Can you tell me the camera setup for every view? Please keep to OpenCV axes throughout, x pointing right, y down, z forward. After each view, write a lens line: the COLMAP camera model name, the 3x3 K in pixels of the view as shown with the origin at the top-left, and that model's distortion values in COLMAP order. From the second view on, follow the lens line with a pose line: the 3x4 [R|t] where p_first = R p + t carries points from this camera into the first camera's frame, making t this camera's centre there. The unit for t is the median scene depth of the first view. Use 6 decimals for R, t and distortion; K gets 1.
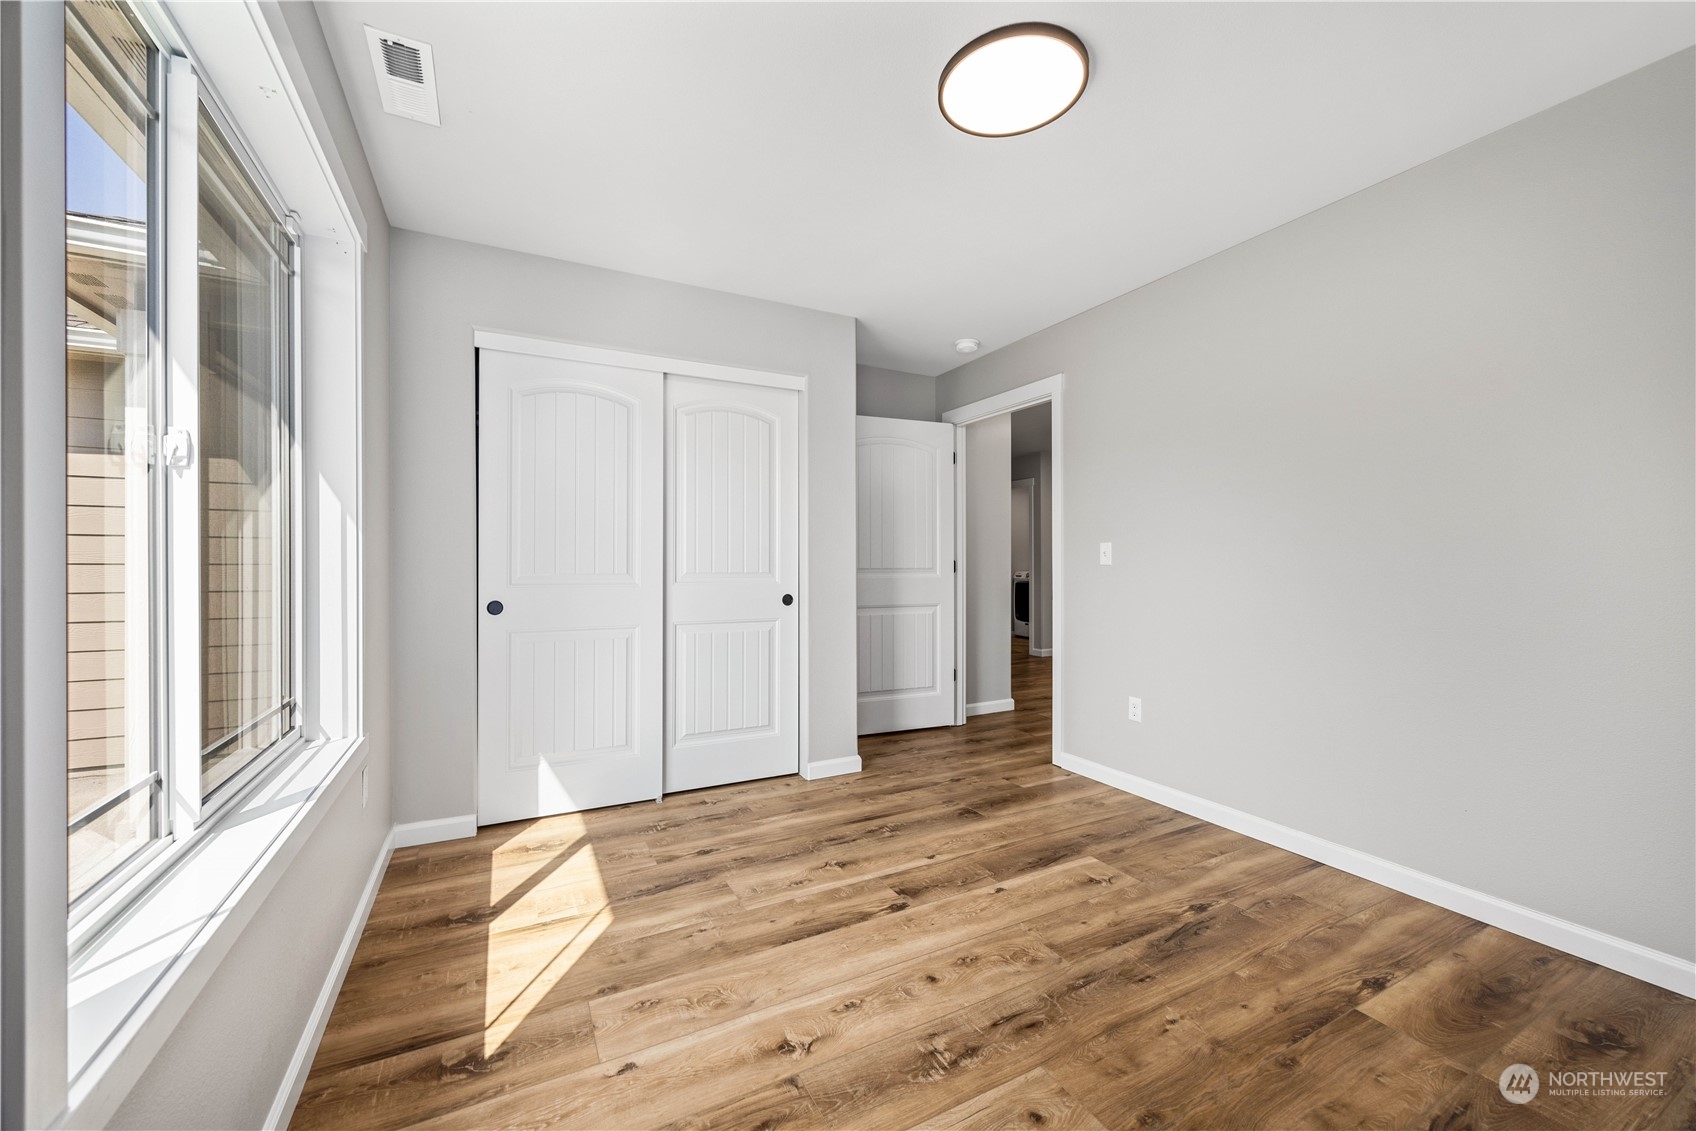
lens RADIAL K [[648.9, 0, 843.8], [0, 648.9, 563.1], [0, 0, 1]] dist [-0.003851, -0.000204]
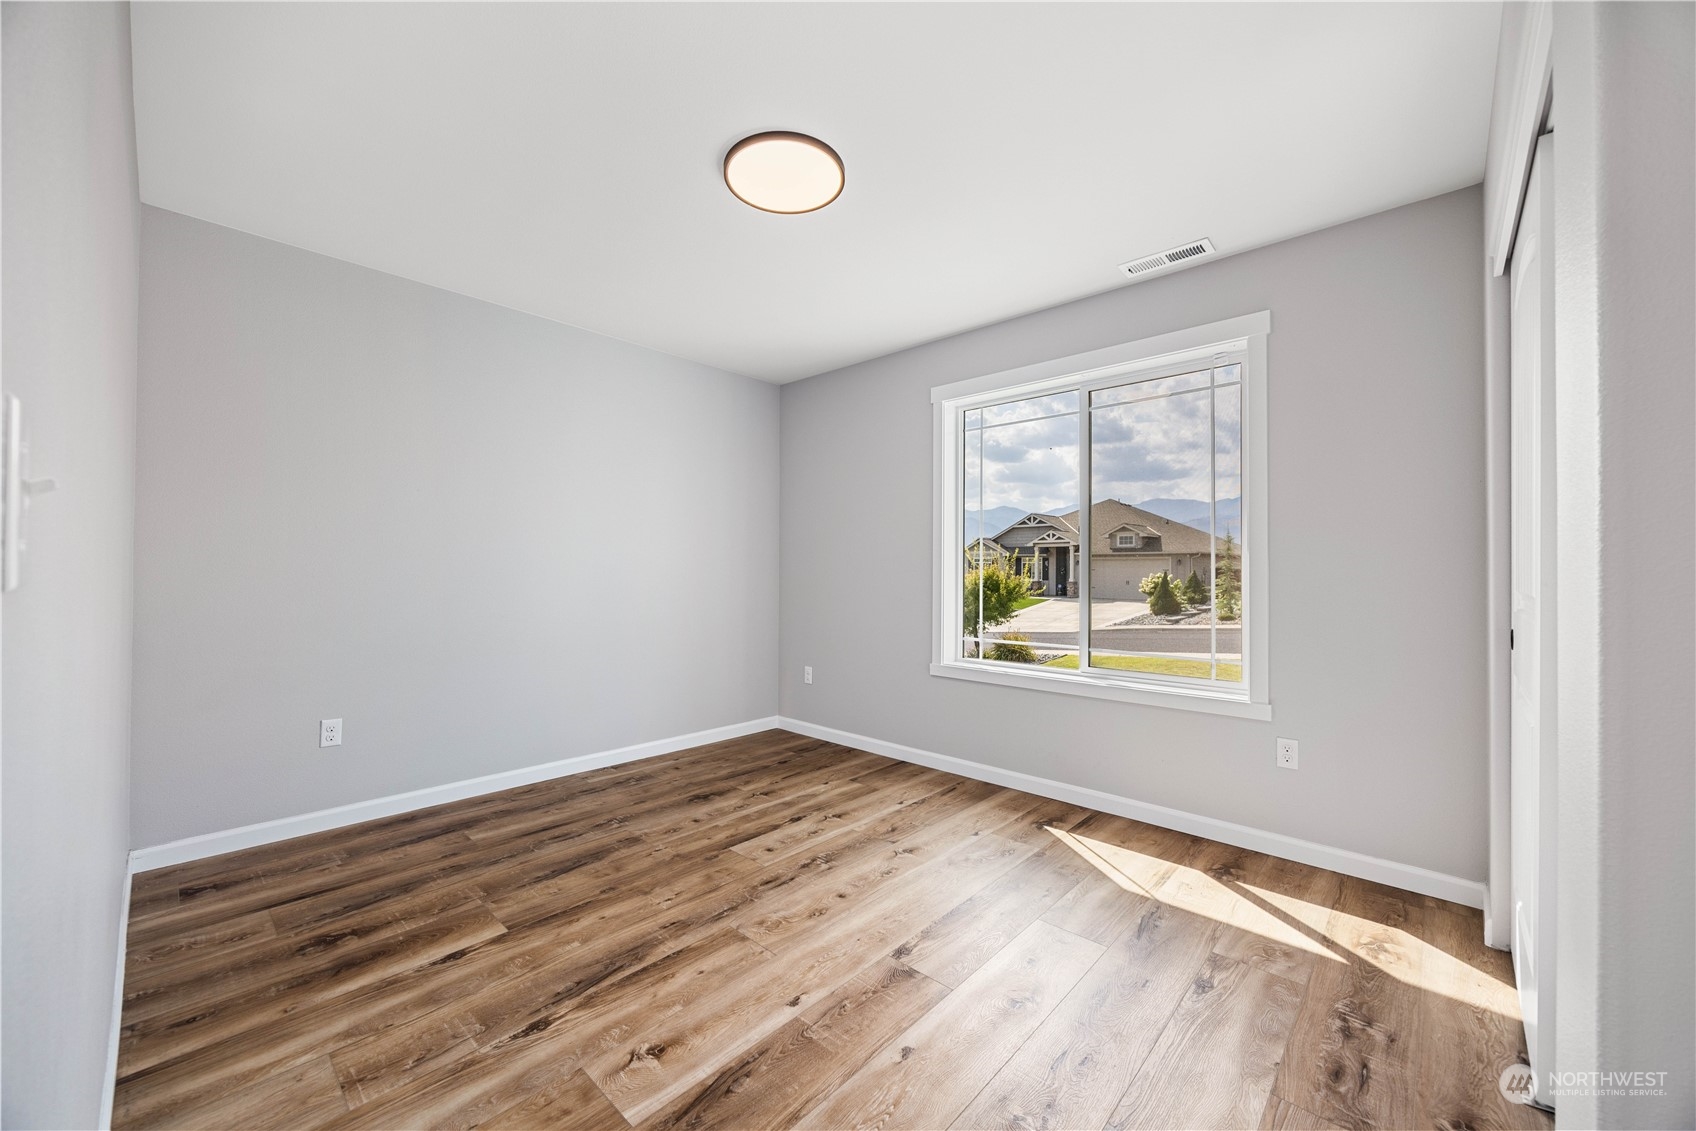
lens RADIAL K [[640.9, 0, 834.7], [0, 640.9, 568.5], [0, 0, 1]] dist [-0.002043, -0.000281]
pose [[-0.946458, -0.007755, -0.322735, 0.516339], [-0.007230, 0.999970, -0.002824, -0.000223], [0.322747, -0.000340, -0.946485, 2.016077]]
